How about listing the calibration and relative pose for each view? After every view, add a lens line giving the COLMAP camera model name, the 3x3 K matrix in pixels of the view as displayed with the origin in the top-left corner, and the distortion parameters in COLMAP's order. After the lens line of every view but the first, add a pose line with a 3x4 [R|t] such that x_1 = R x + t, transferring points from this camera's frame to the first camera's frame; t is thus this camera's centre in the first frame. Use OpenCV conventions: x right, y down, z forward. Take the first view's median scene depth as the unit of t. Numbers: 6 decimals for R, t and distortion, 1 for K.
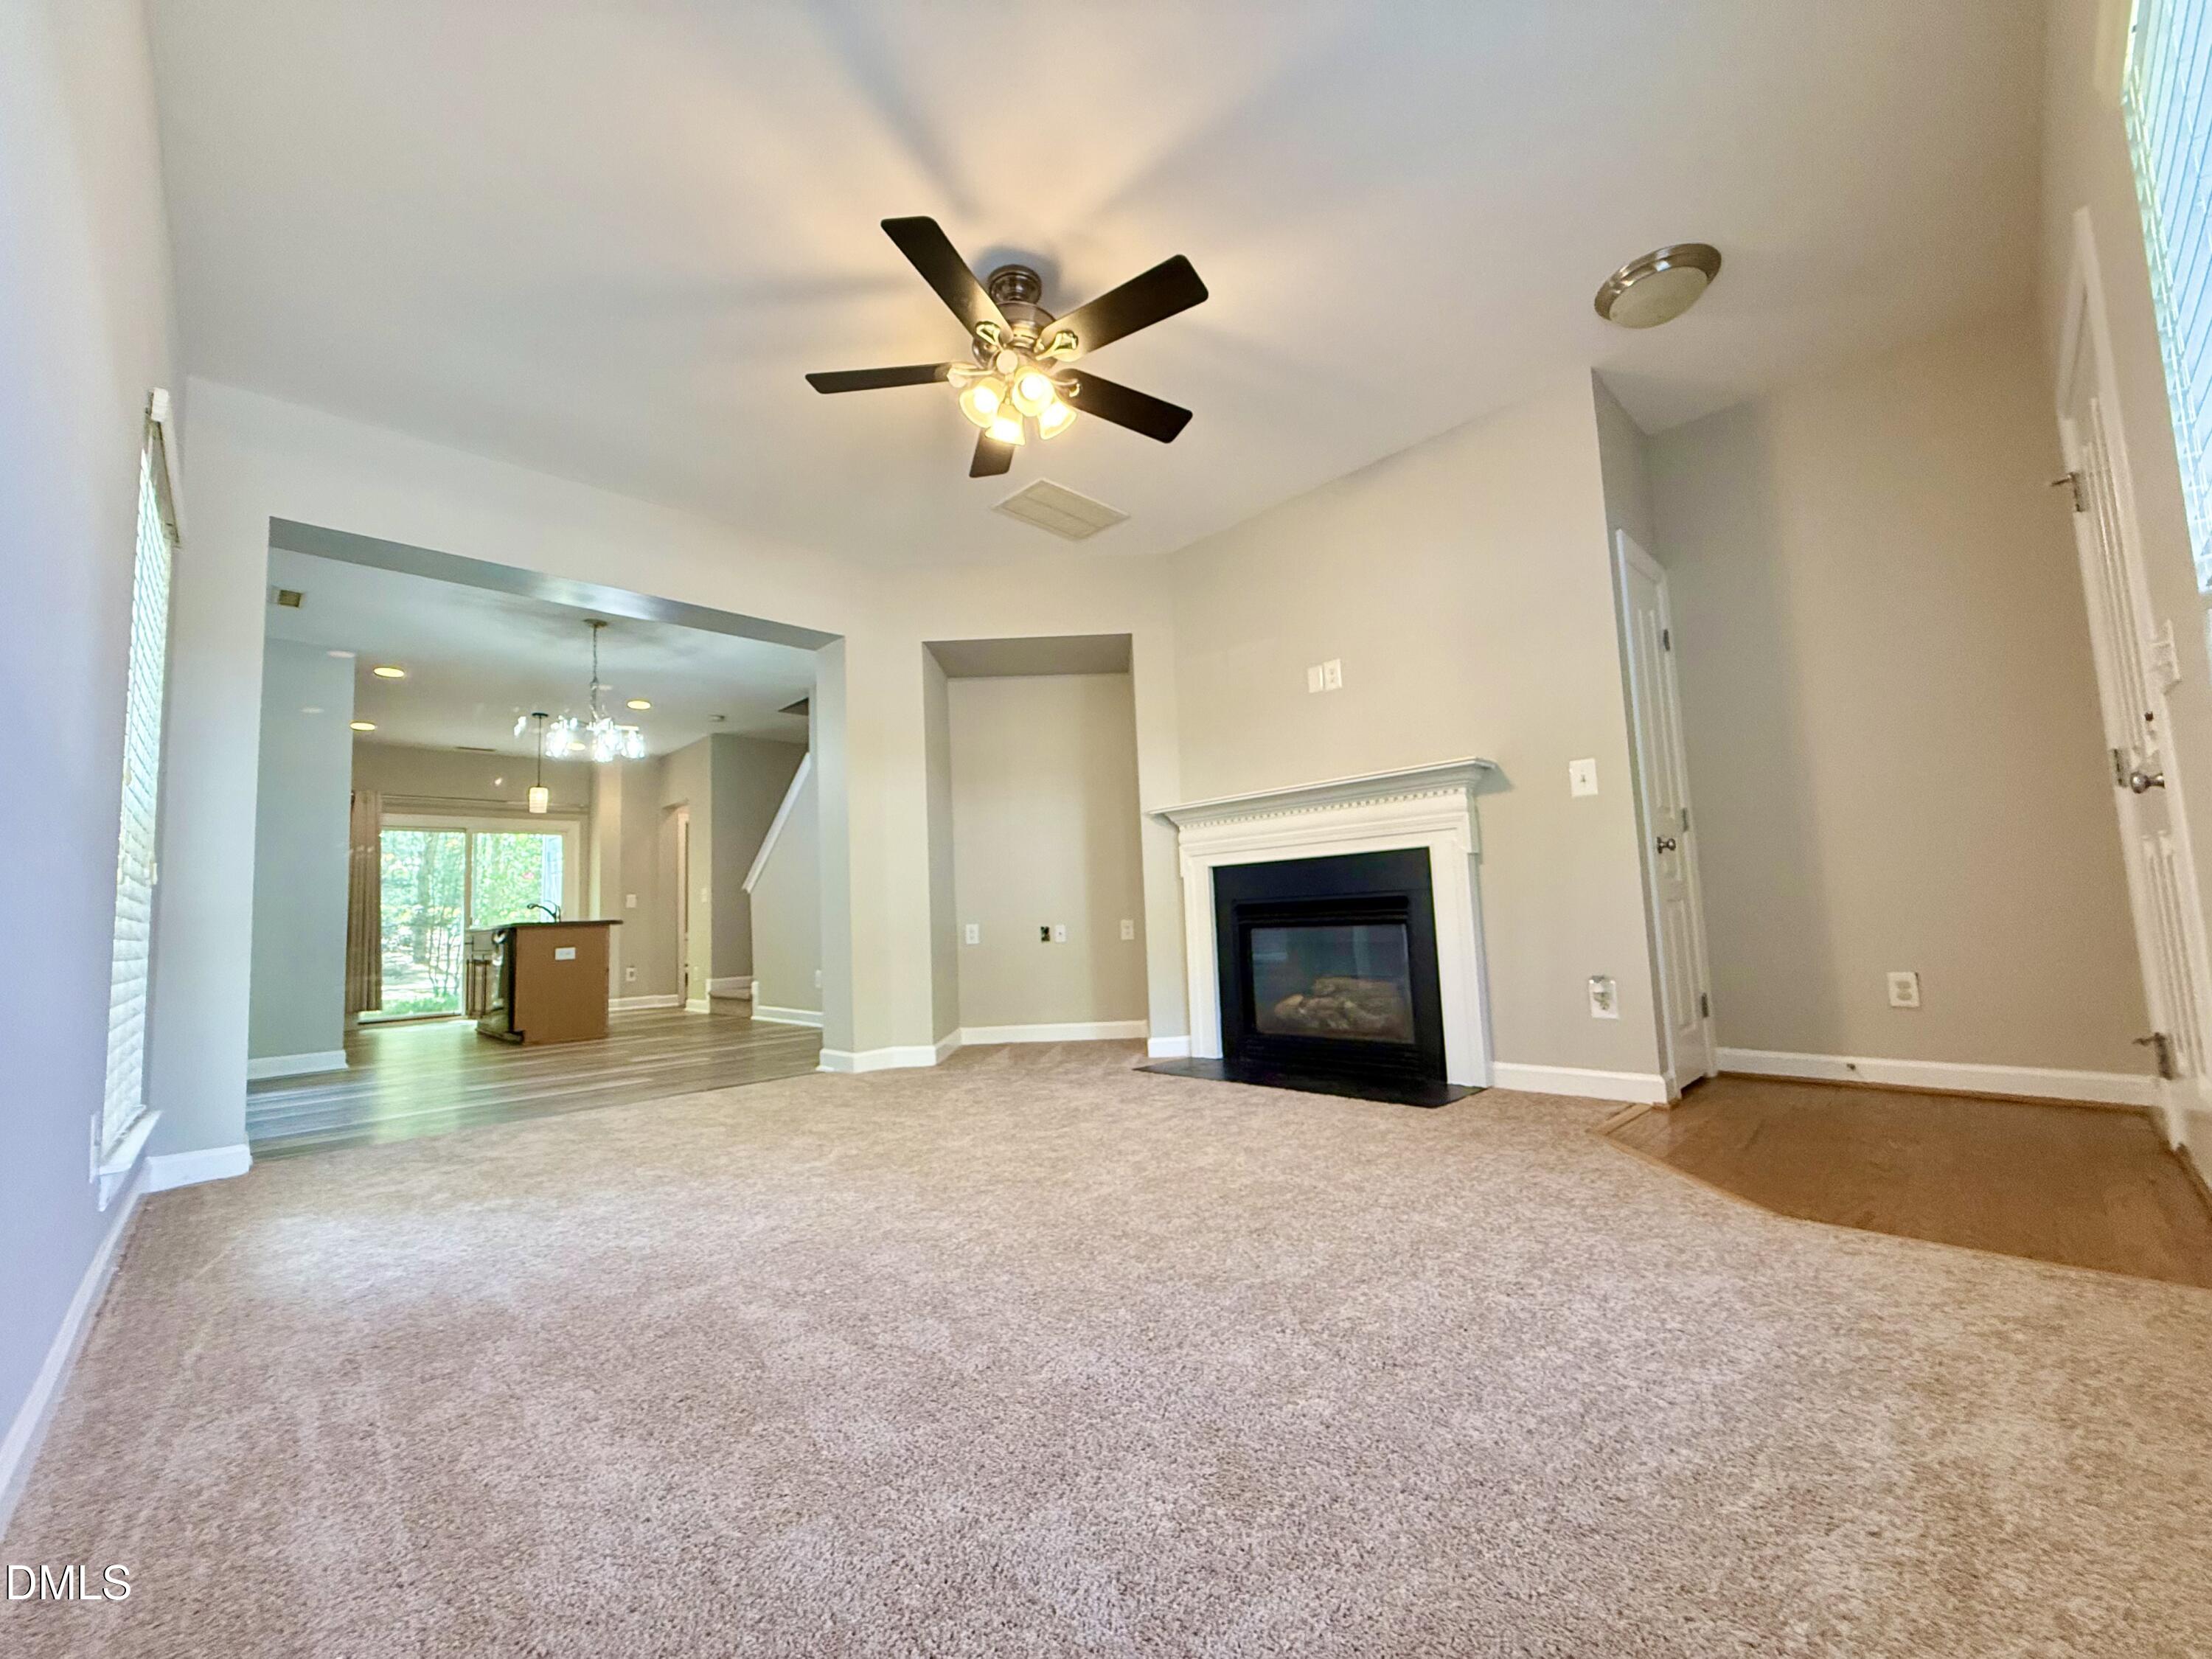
lens RADIAL K [[882.7, 0, 1099.6], [0, 882.7, 835.3], [0, 0, 1]] dist [-0.002140, -0.000307]
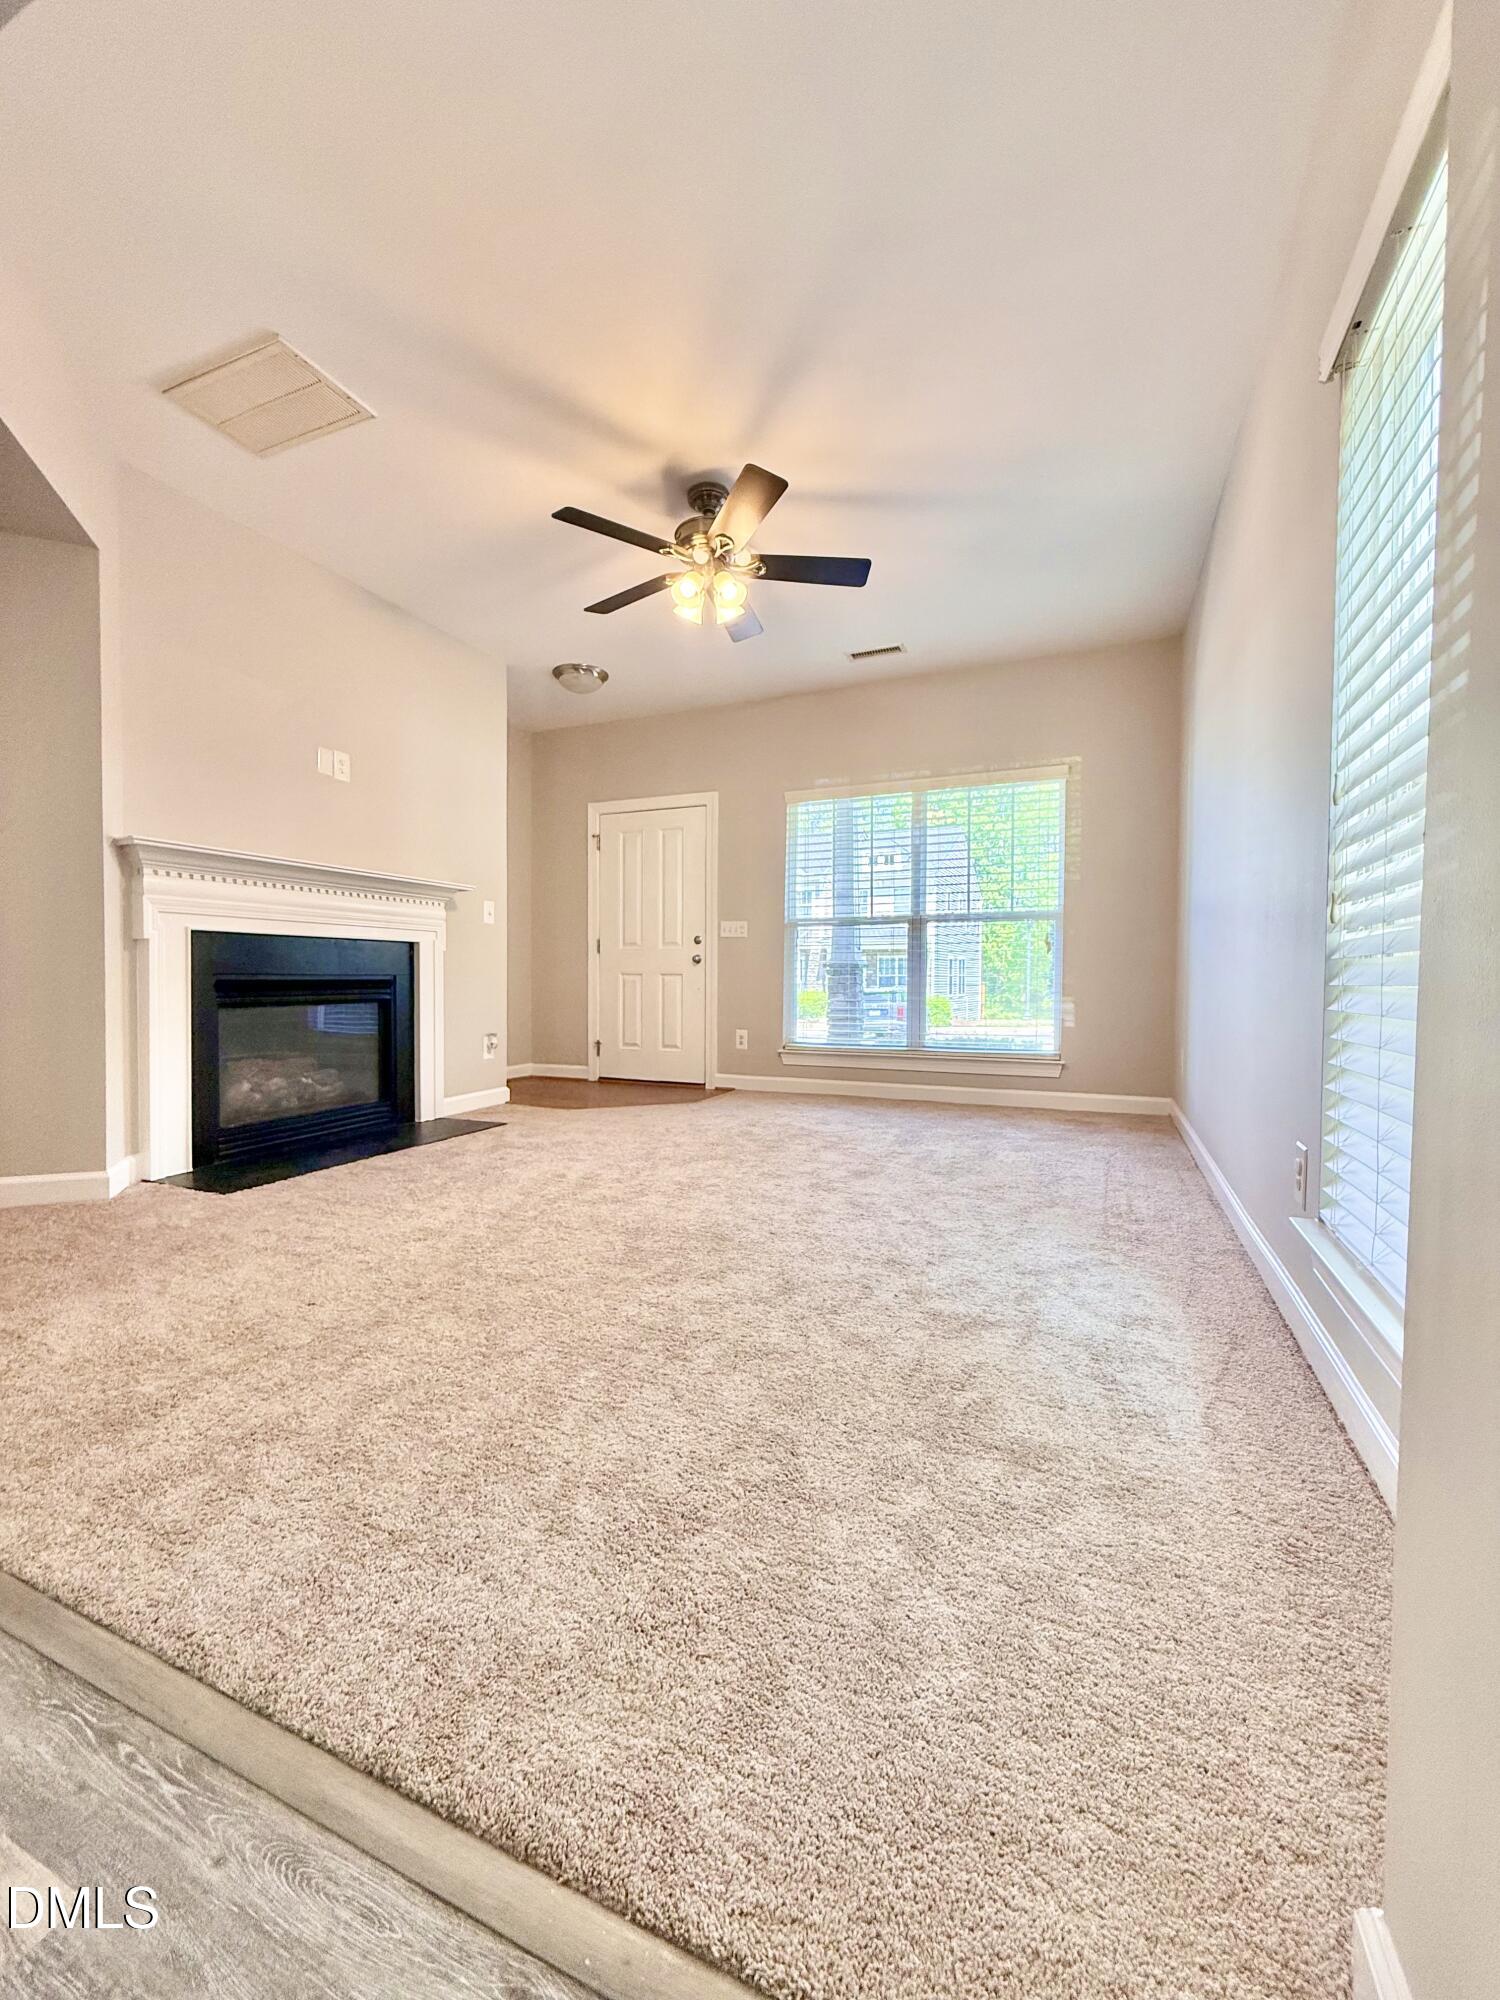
lens RADIAL K [[798.1, 0, 750.0], [0, 798.1, 1000.0], [0, 0, 1]] dist [-0.002140, -0.000307]
pose [[-0.388291, 0.015393, 0.921408, -1.131521], [-0.074081, 0.996103, -0.047860, 0.148757], [-0.918554, -0.086843, -0.385638, 1.281166]]
